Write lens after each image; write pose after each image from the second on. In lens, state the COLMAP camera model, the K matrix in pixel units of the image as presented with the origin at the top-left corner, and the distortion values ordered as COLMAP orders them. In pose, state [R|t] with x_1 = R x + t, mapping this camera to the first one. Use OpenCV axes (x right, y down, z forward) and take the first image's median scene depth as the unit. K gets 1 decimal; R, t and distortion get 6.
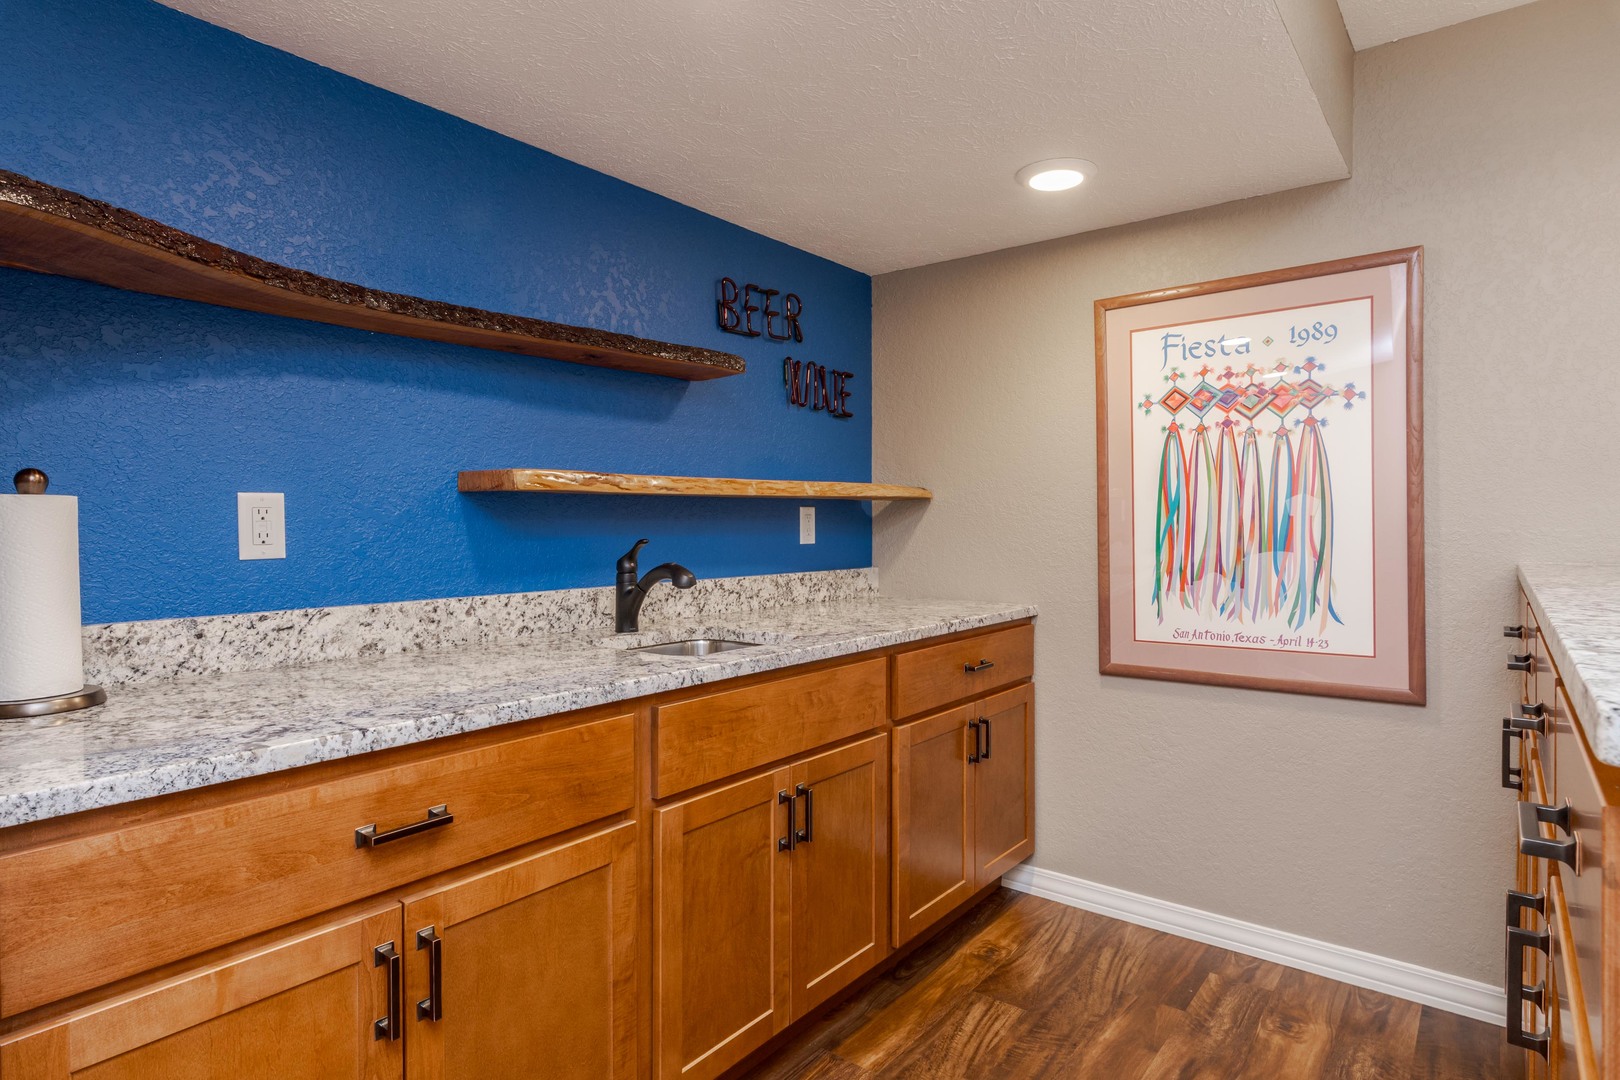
lens RADIAL K [[861.3, 0, 810.8], [0, 861.3, 533.2], [0, 0, 1]] dist [0.001894, 0.000546]
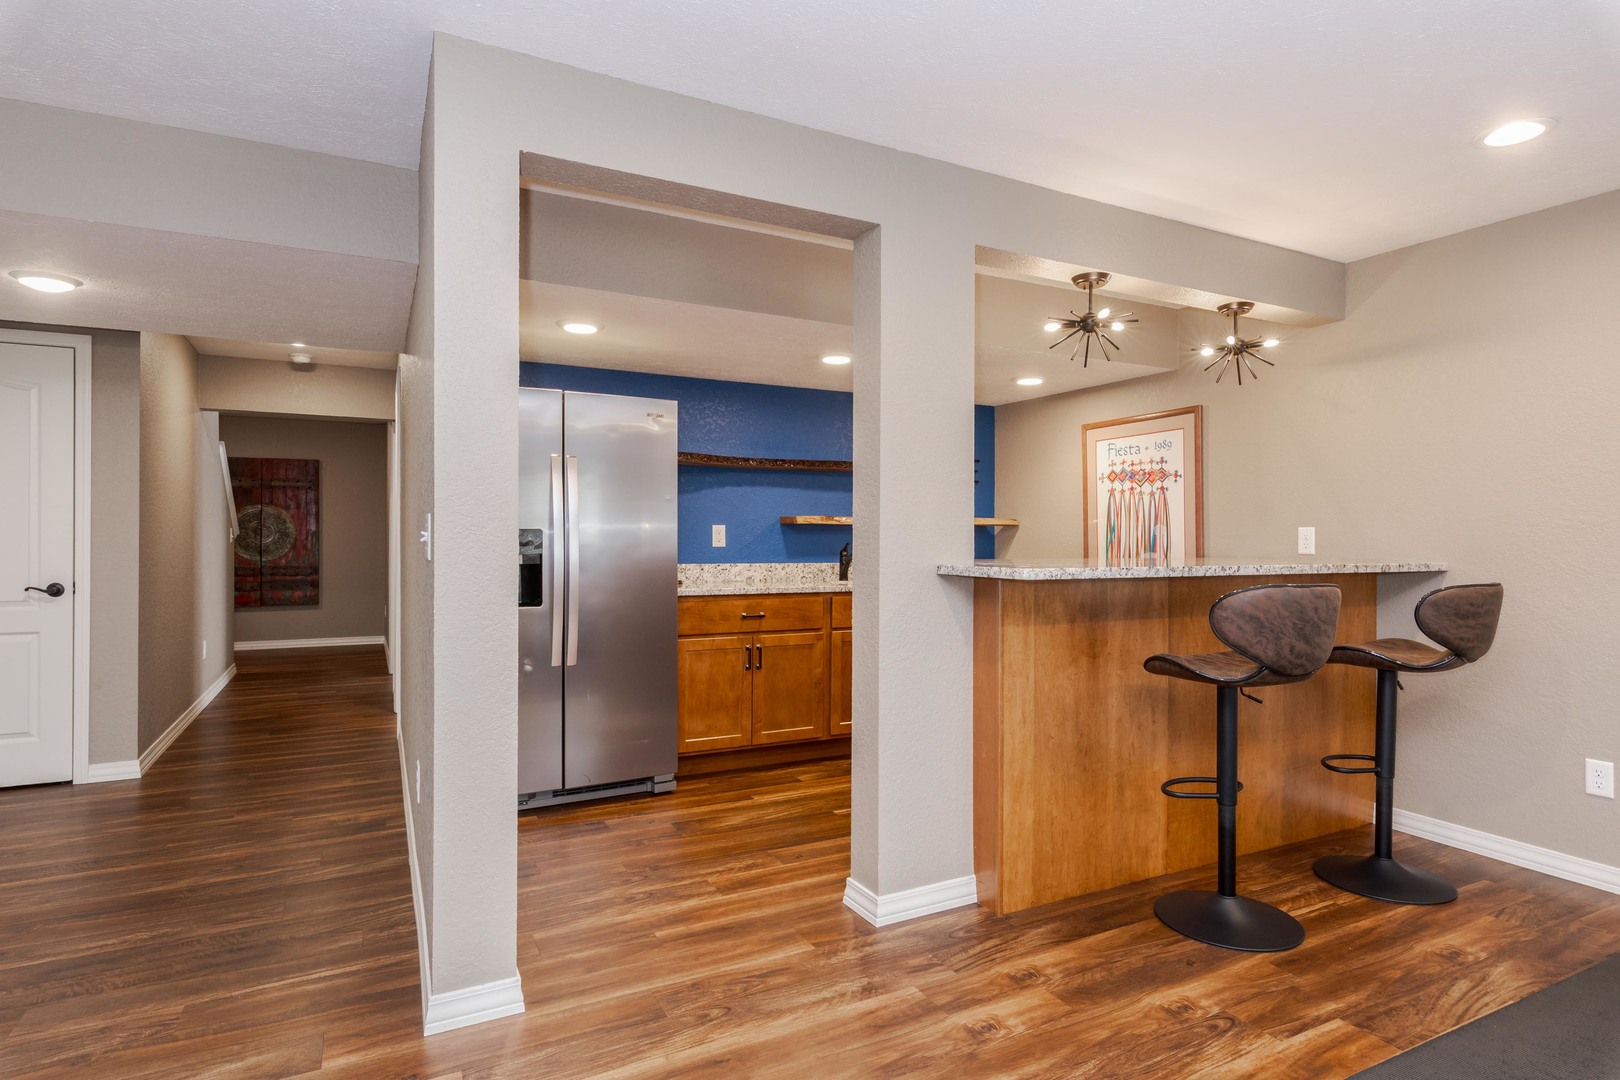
lens RADIAL K [[861.3, 0, 810.8], [0, 861.3, 533.2], [0, 0, 1]] dist [0.001894, 0.000546]
pose [[0.907922, 0.004056, -0.419119, 0.699679], [-0.014215, 0.999676, -0.021118, 0.031156], [0.418898, 0.025131, 0.907686, -1.217627]]
